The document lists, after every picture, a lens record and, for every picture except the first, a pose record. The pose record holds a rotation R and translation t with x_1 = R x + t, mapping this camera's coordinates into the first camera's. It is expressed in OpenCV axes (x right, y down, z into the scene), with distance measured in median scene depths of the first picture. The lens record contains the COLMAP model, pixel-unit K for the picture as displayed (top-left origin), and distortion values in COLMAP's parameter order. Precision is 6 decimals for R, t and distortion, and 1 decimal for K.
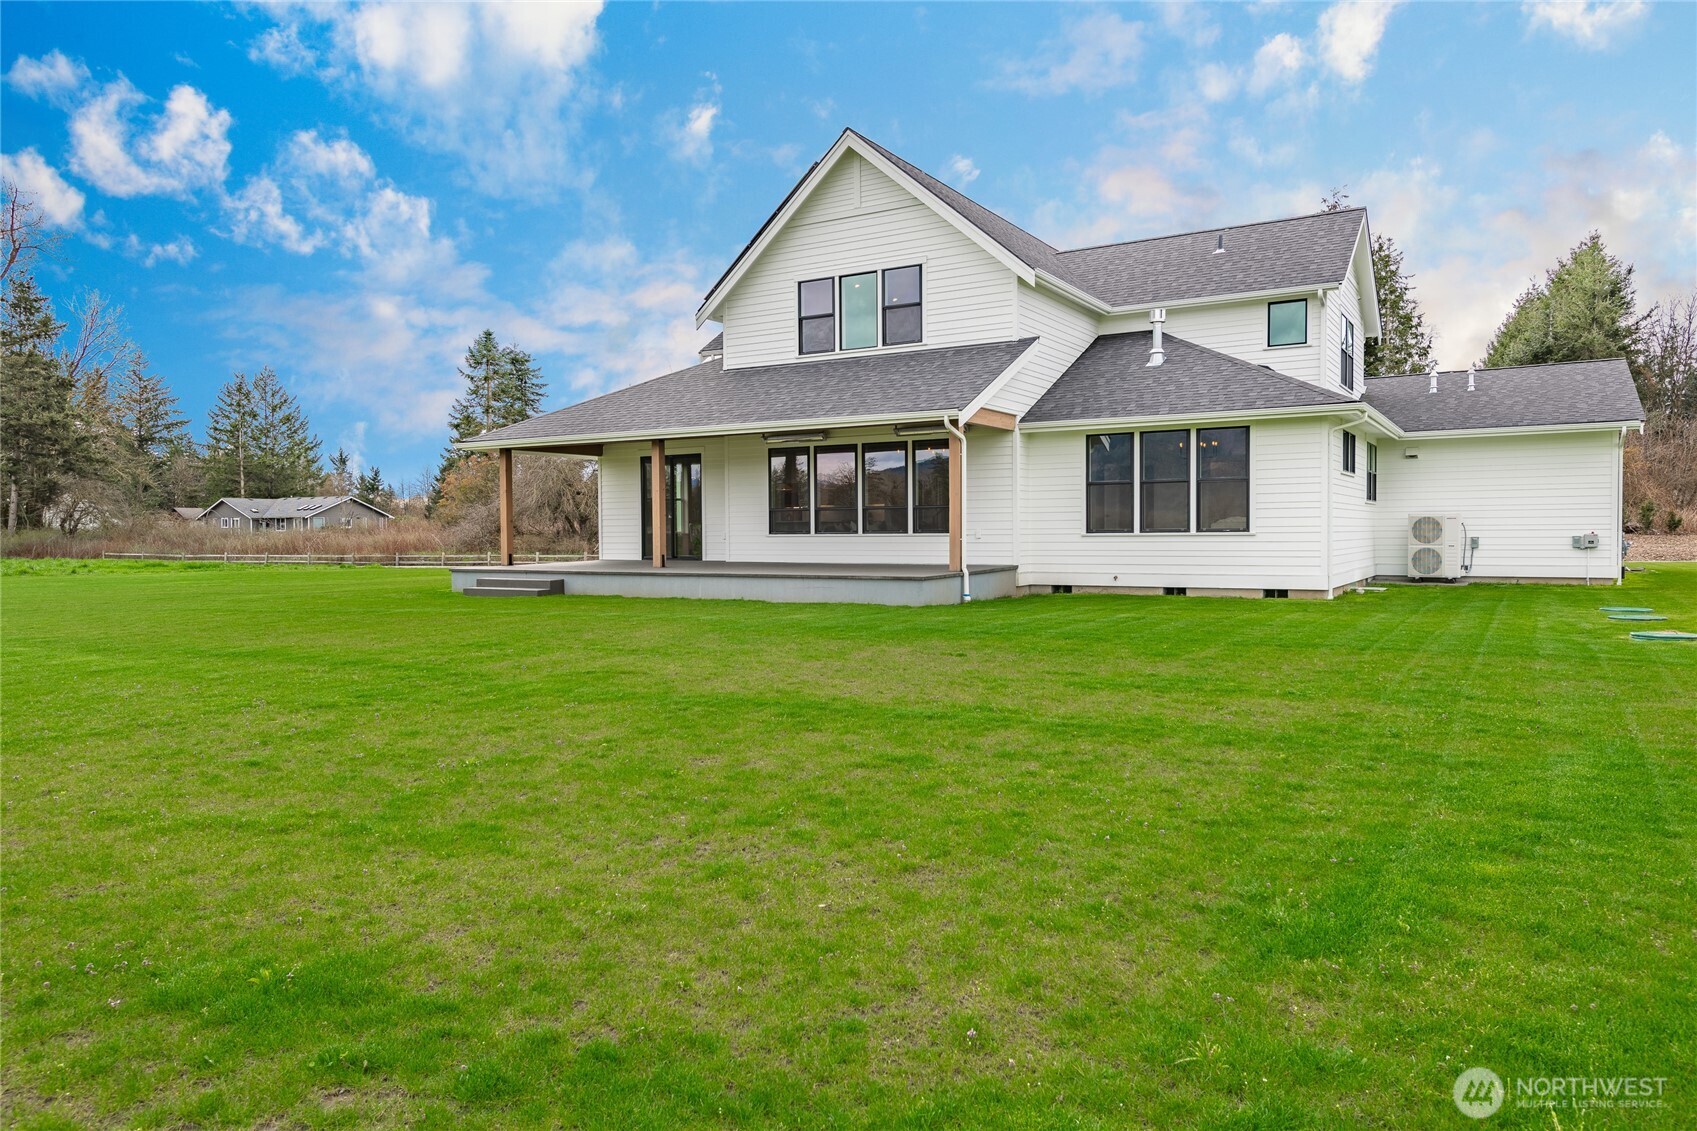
lens RADIAL K [[1086.5, 0, 848.5], [0, 1086.5, 565.5], [0, 0, 1]] dist [0.016597, -0.003136]
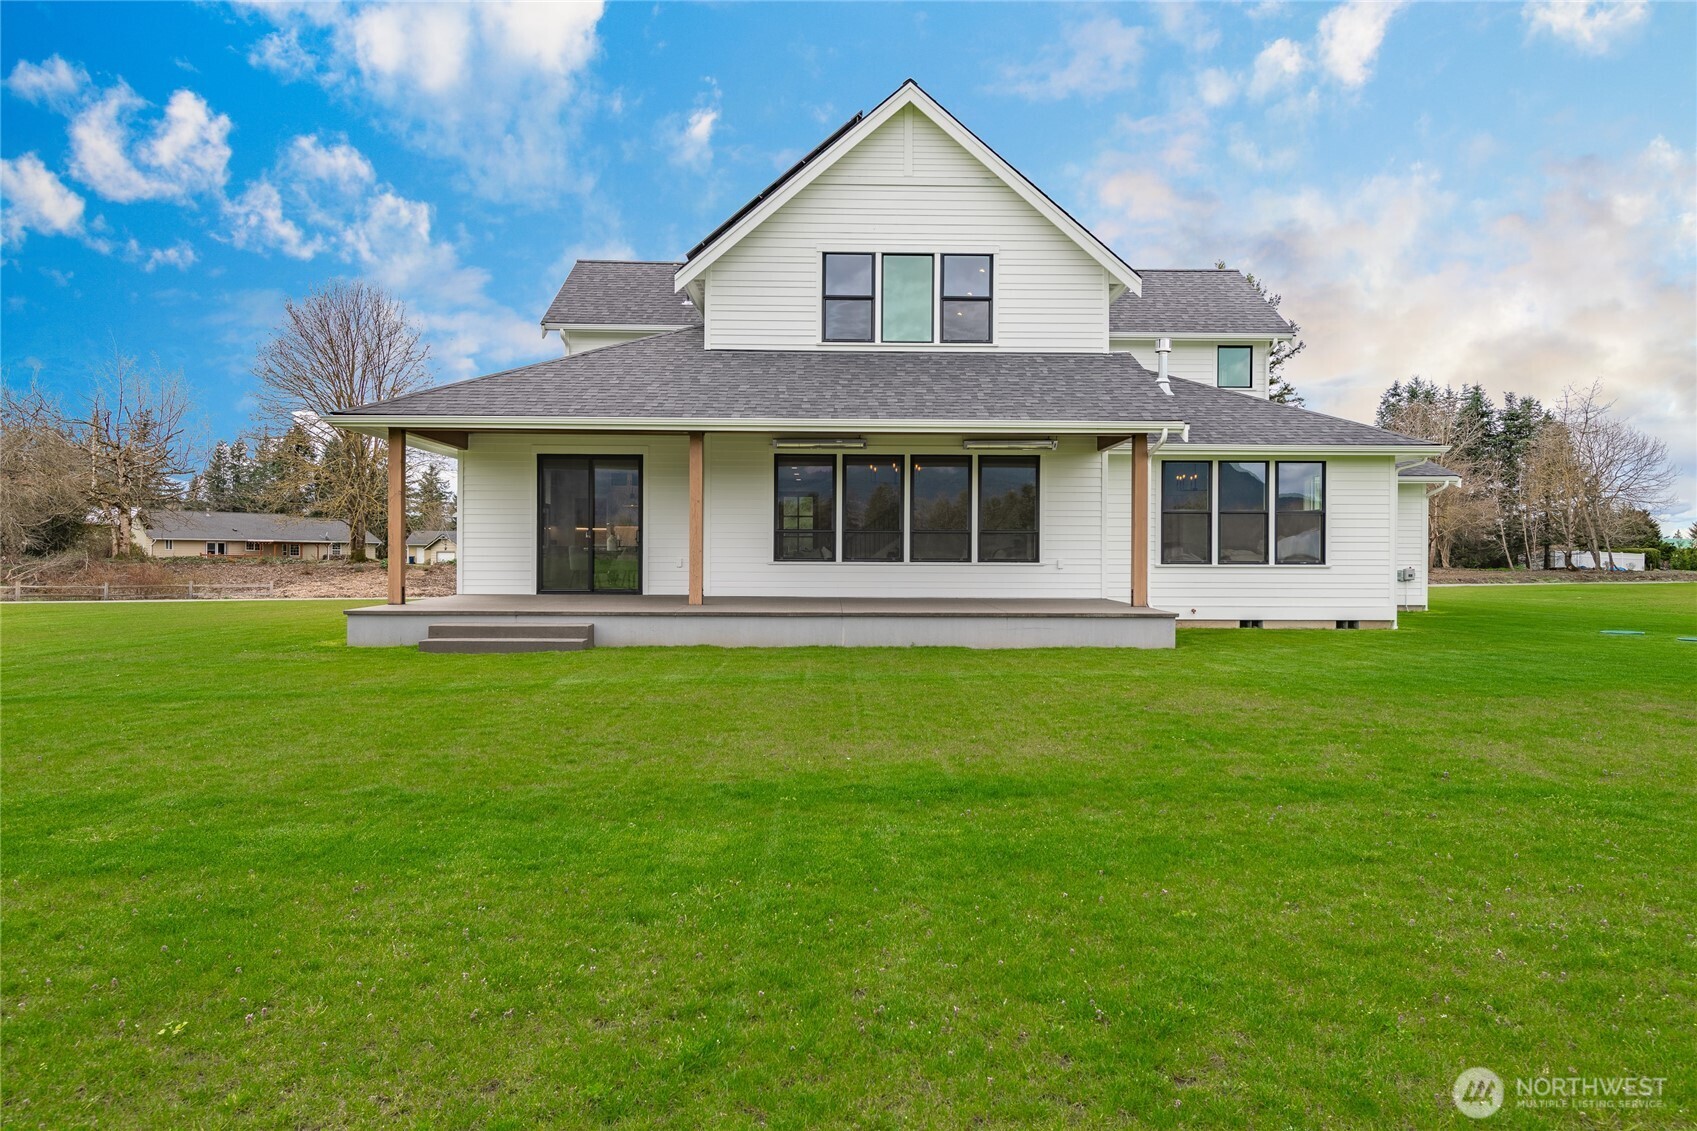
lens RADIAL K [[1086.5, 0, 848.5], [0, 1086.5, 565.5], [0, 0, 1]] dist [0.016597, -0.003136]
pose [[0.843896, 0.008221, 0.536444, -0.486636], [0.006240, 0.999665, -0.025135, -0.005995], [-0.536470, 0.024559, 0.843562, 0.323695]]
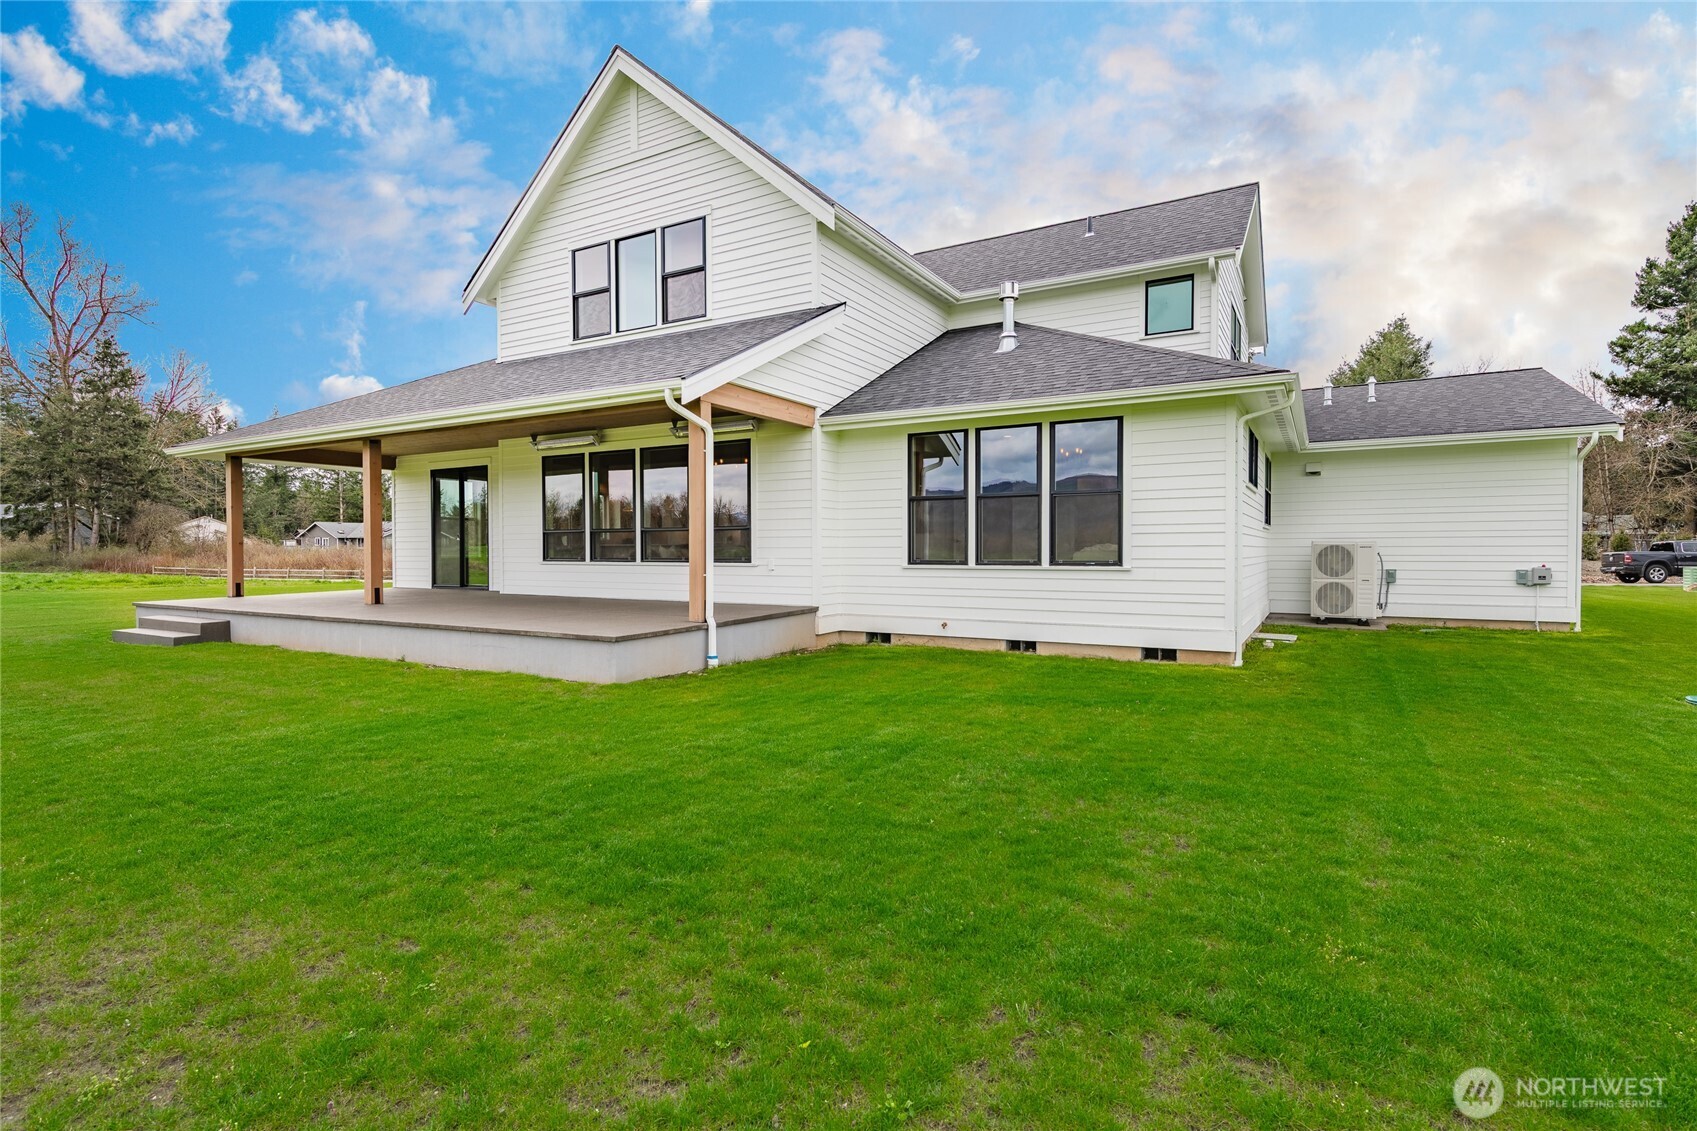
lens RADIAL K [[808.6, 0, 848.5], [0, 808.6, 565.5], [0, 0, 1]] dist [0.008986, 0.000057]
pose [[0.999722, 0.005113, 0.023032, 0.153975], [-0.004815, 0.999904, -0.012958, -0.020267], [-0.023096, 0.012843, 0.999651, 0.413472]]
